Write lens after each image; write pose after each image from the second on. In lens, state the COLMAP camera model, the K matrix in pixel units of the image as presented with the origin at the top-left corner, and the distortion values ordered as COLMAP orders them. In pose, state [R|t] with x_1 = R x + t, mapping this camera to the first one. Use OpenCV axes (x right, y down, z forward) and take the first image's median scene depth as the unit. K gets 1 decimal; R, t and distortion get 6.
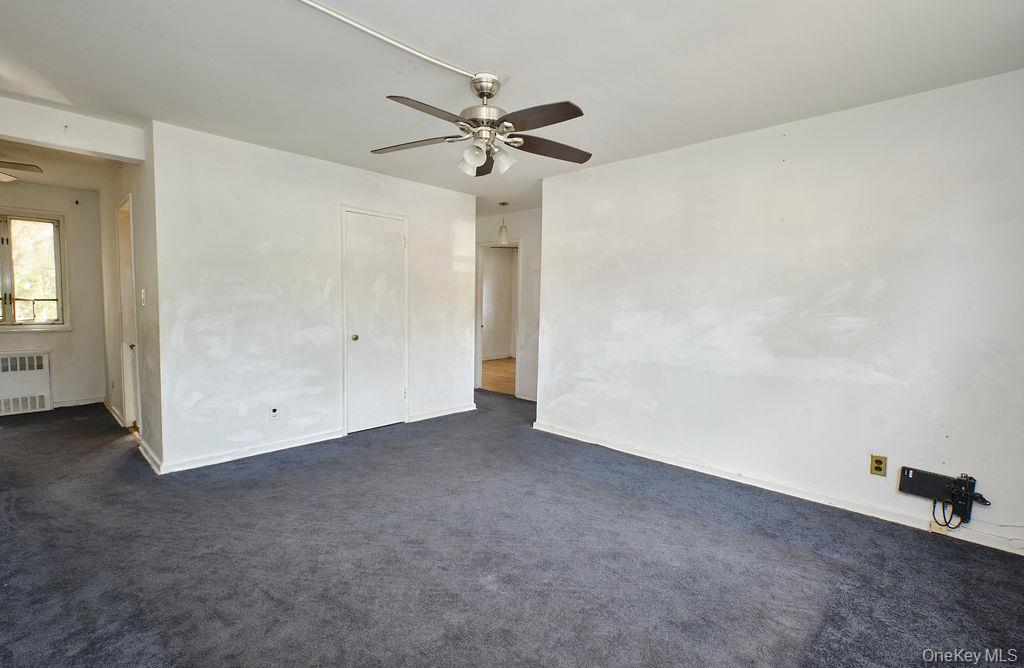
lens RADIAL K [[467.4, 0, 518.2], [0, 467.4, 328.9], [0, 0, 1]] dist [0.000409, -0.000098]
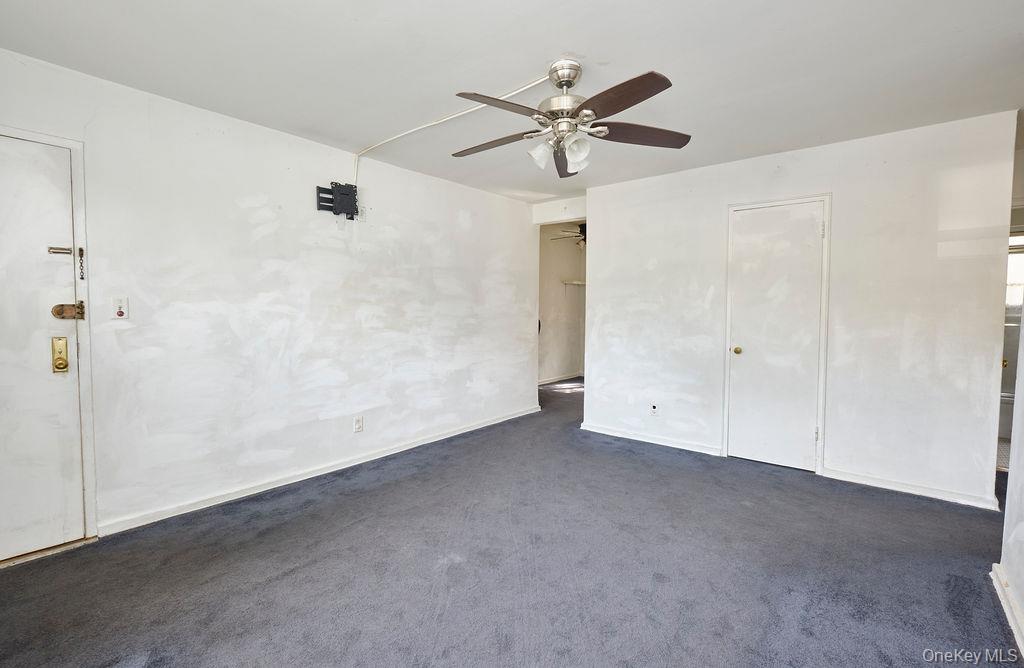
lens RADIAL K [[470.7, 0, 512.0], [0, 470.7, 334.0], [0, 0, 1]] dist [-0.000440, -0.000056]
pose [[0.055227, 0.043013, -0.997547, 0.597437], [-0.060325, 0.997390, 0.039667, -0.026301], [0.996650, 0.057987, 0.057678, 0.599516]]
